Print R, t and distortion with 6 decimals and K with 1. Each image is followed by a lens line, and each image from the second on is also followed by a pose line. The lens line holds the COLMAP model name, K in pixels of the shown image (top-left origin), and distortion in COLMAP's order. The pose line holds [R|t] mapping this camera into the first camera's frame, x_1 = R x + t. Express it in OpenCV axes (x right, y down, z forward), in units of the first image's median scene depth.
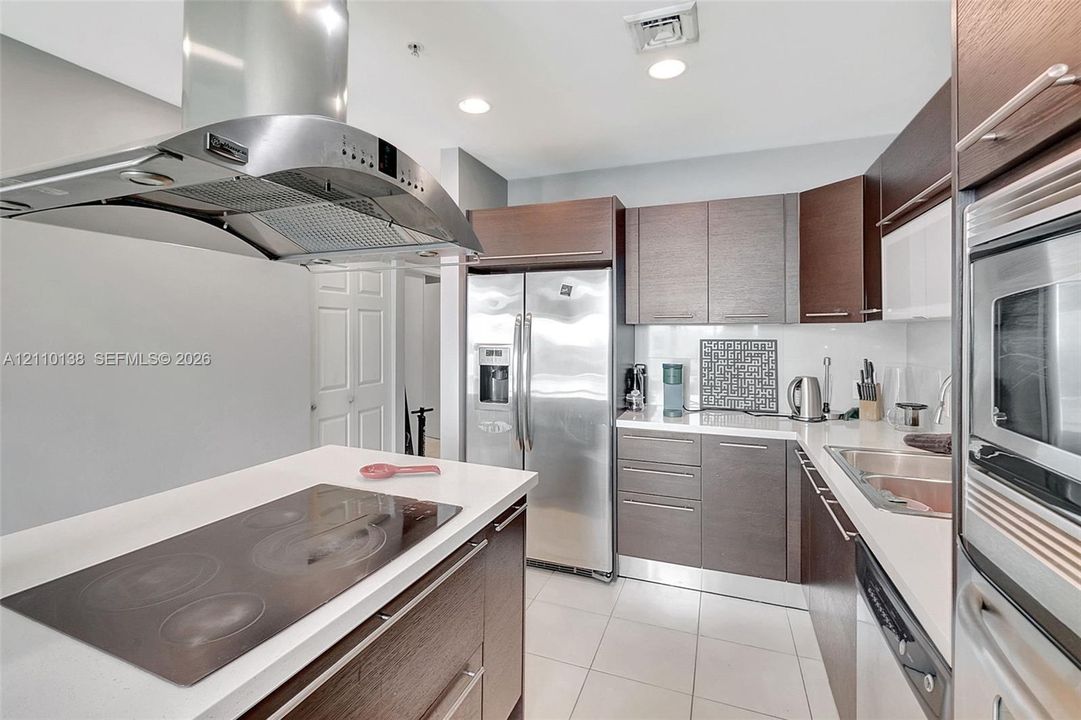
lens RADIAL K [[486.7, 0, 530.6], [0, 486.7, 328.1], [0, 0, 1]] dist [-0.001198, -0.000154]
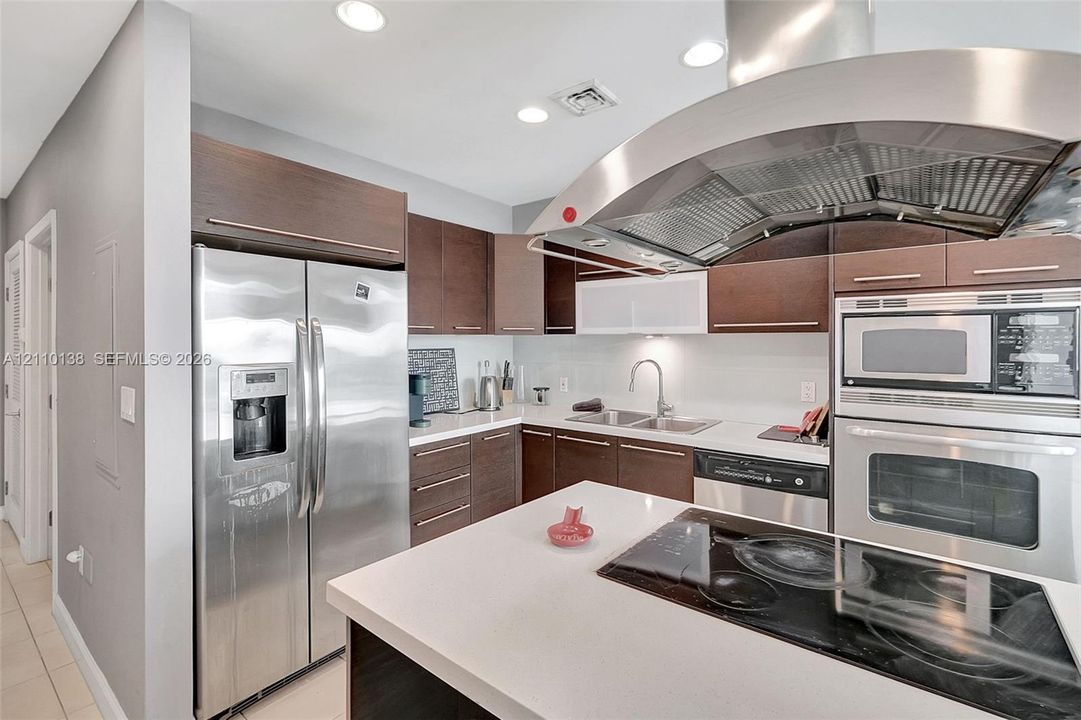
lens RADIAL K [[482.2, 0, 548.1], [0, 482.2, 341.1], [0, 0, 1]] dist [0.001185, 0.000137]
pose [[0.271595, -0.005593, 0.962395, -0.598257], [-0.004144, 0.999967, 0.006980, -0.002771], [-0.962403, -0.005884, 0.271563, 0.484747]]
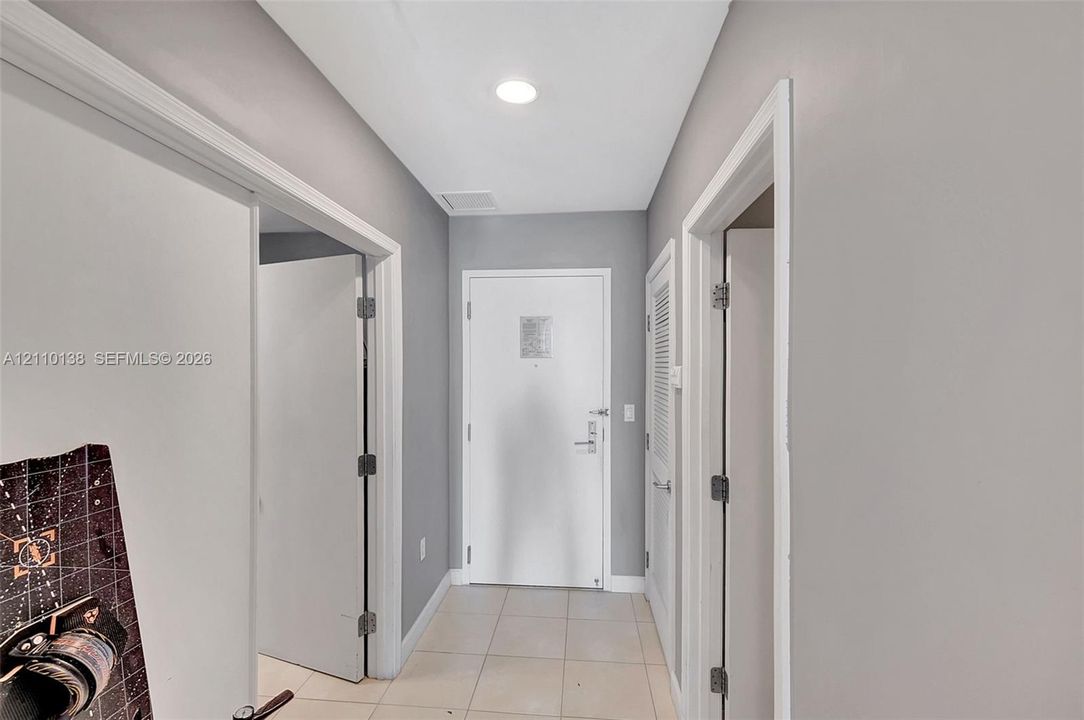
lens RADIAL K [[475.1, 0, 542.0], [0, 475.1, 360.0], [0, 0, 1]] dist [-0.000867, 0.000215]
pose [[0.957130, 0.000590, 0.289659, -0.270181], [0.002352, 0.999949, -0.009807, -0.022703], [-0.289650, 0.010068, 0.957080, 1.301184]]
